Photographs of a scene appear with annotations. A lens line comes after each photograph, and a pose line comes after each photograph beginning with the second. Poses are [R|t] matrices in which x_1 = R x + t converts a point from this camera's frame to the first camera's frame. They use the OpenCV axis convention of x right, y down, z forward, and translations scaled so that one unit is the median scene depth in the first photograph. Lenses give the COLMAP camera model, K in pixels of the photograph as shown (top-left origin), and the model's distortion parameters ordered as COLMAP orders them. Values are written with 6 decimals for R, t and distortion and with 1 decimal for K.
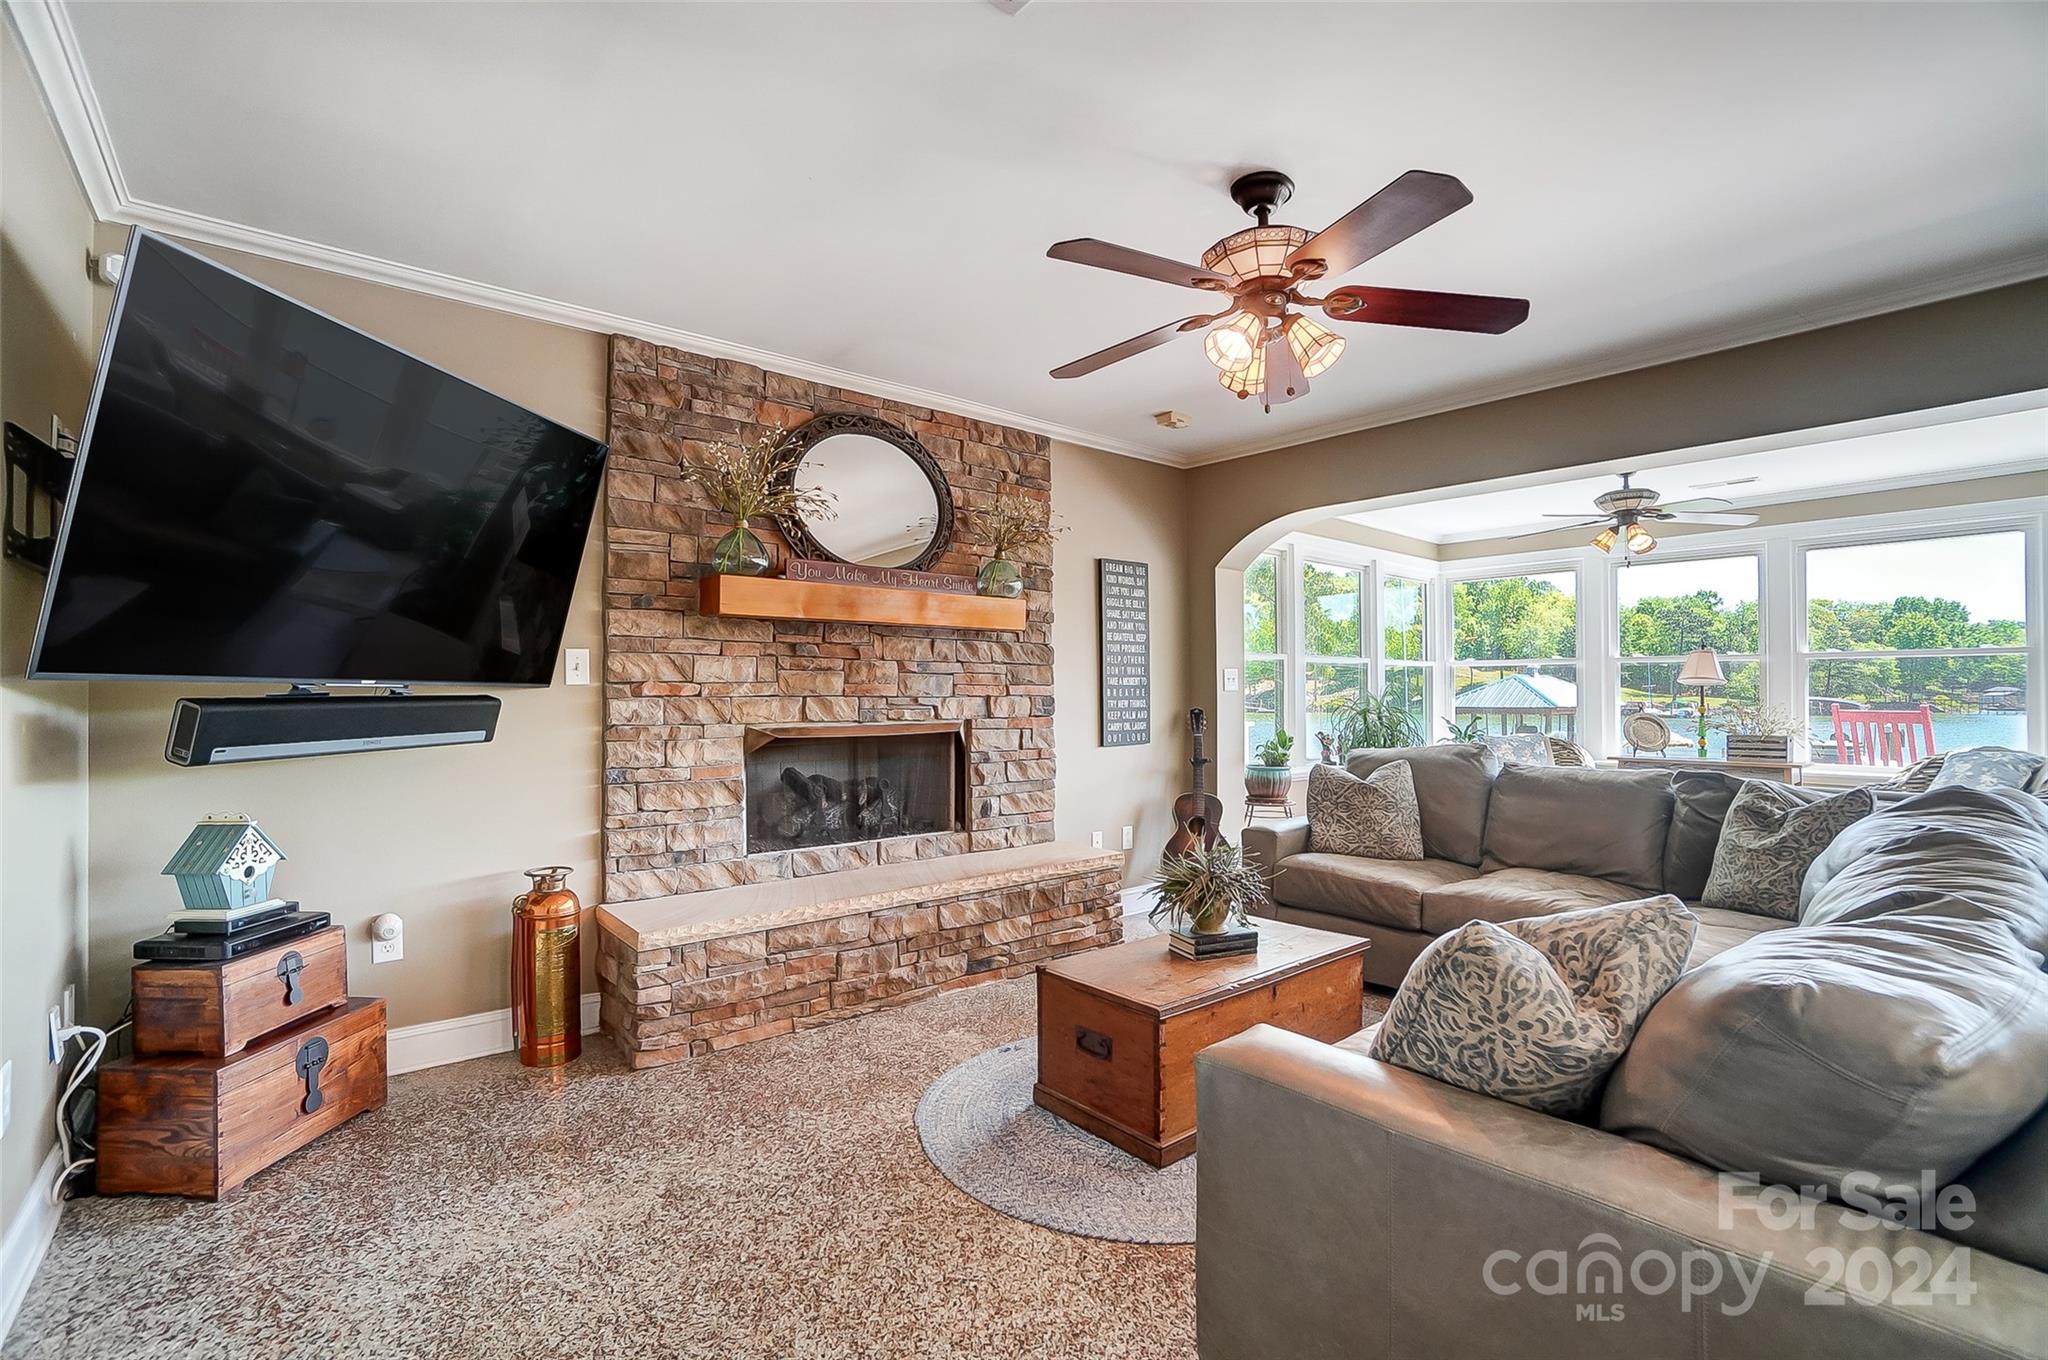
lens RADIAL K [[920.9, 0, 1028.7], [0, 920.9, 687.6], [0, 0, 1]] dist [-0.022519, 0.007698]
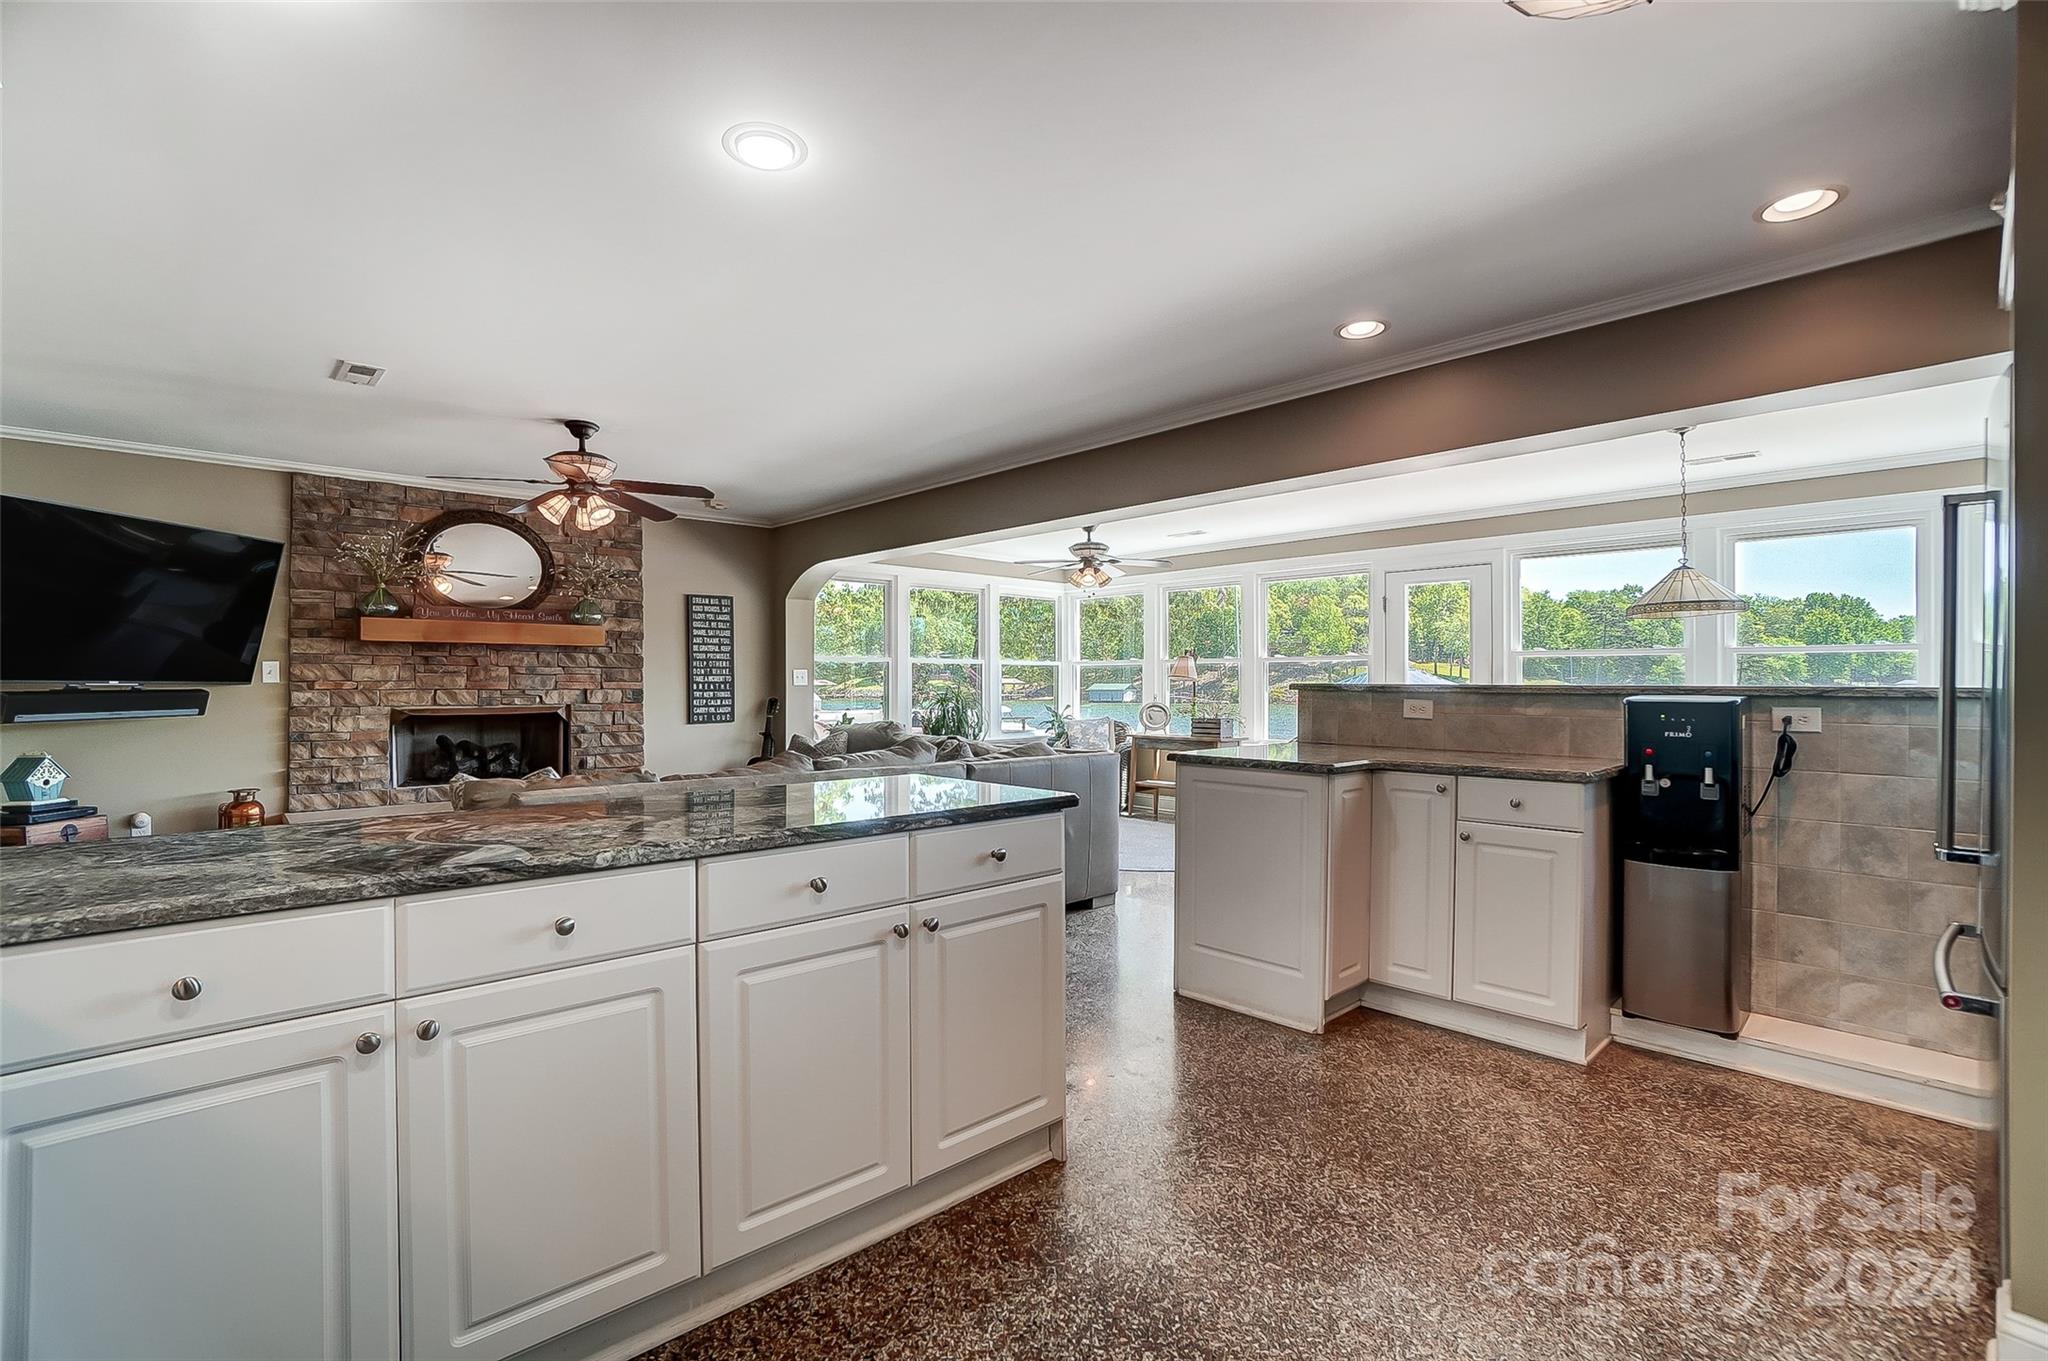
lens RADIAL K [[920.9, 0, 1022.9], [0, 920.9, 684.7], [0, 0, 1]] dist [-0.022519, 0.007698]
pose [[0.999987, 0.001745, 0.004836, 0.780180], [-0.001782, 0.999969, 0.007622, -0.012906], [-0.004823, -0.007631, 0.999959, -0.600765]]
